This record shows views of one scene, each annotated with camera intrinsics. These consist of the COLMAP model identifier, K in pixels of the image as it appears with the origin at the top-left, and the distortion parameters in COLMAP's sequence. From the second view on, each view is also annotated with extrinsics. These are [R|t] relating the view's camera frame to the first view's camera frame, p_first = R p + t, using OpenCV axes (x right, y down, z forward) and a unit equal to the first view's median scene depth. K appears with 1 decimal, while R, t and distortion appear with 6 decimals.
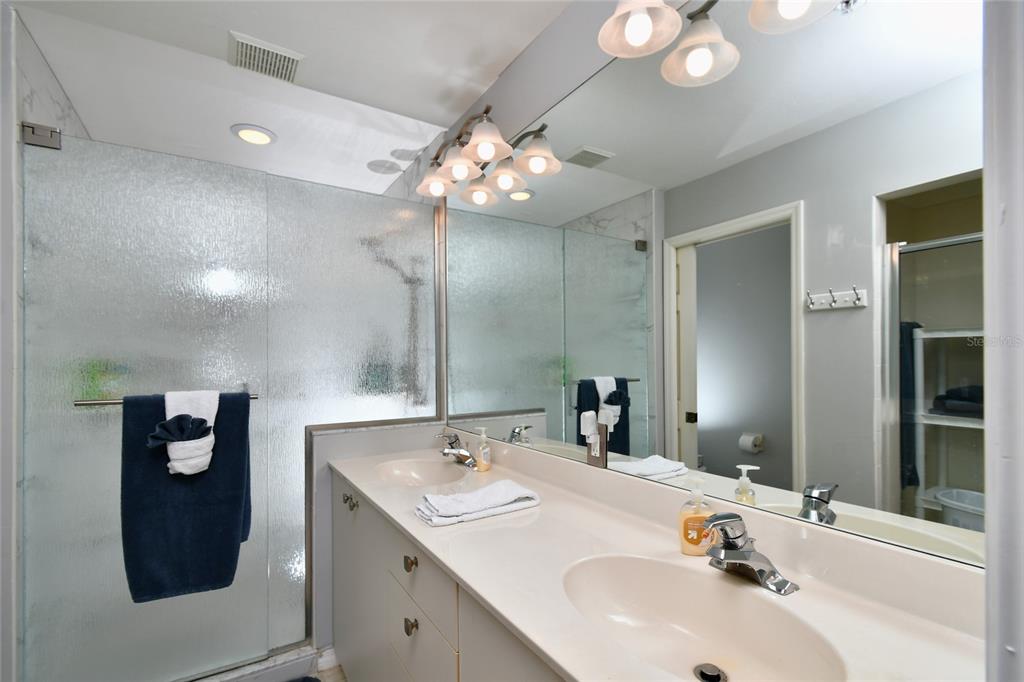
lens RADIAL K [[479.5, 0, 512.0], [0, 479.5, 341.0], [0, 0, 1]] dist [0.001164, -0.000603]
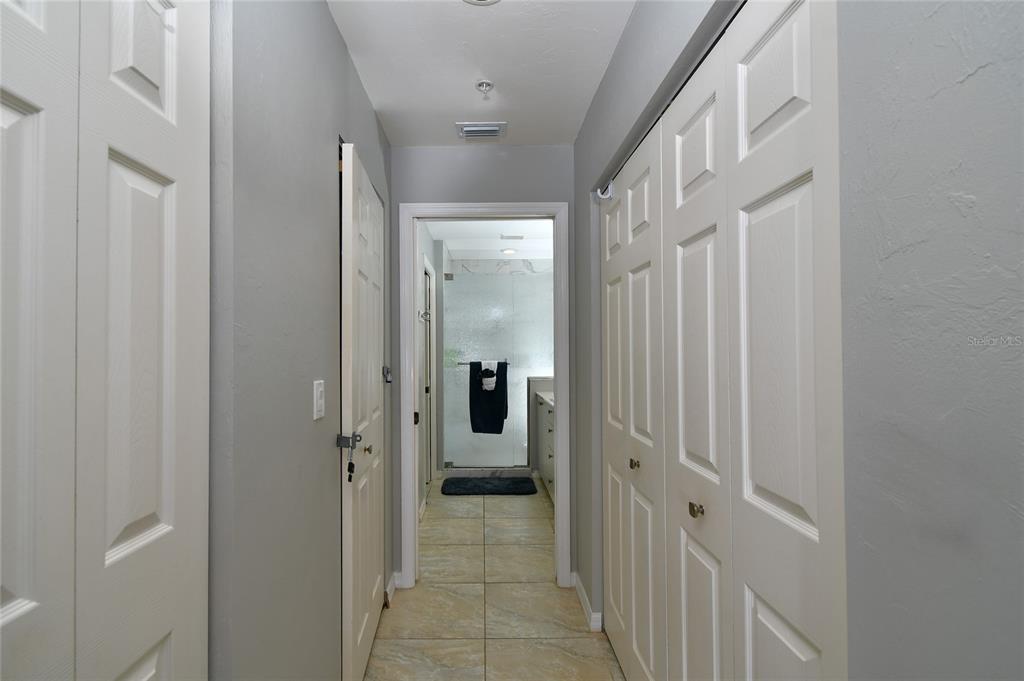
lens RADIAL K [[440.3, 0, 512.0], [0, 440.3, 340.5], [0, 0, 1]] dist [0.019874, -0.000067]
pose [[0.882784, -0.002326, -0.469772, 0.653329], [0.001094, 0.999995, -0.002896, -0.006597], [0.469777, 0.002042, 0.882783, -1.199045]]
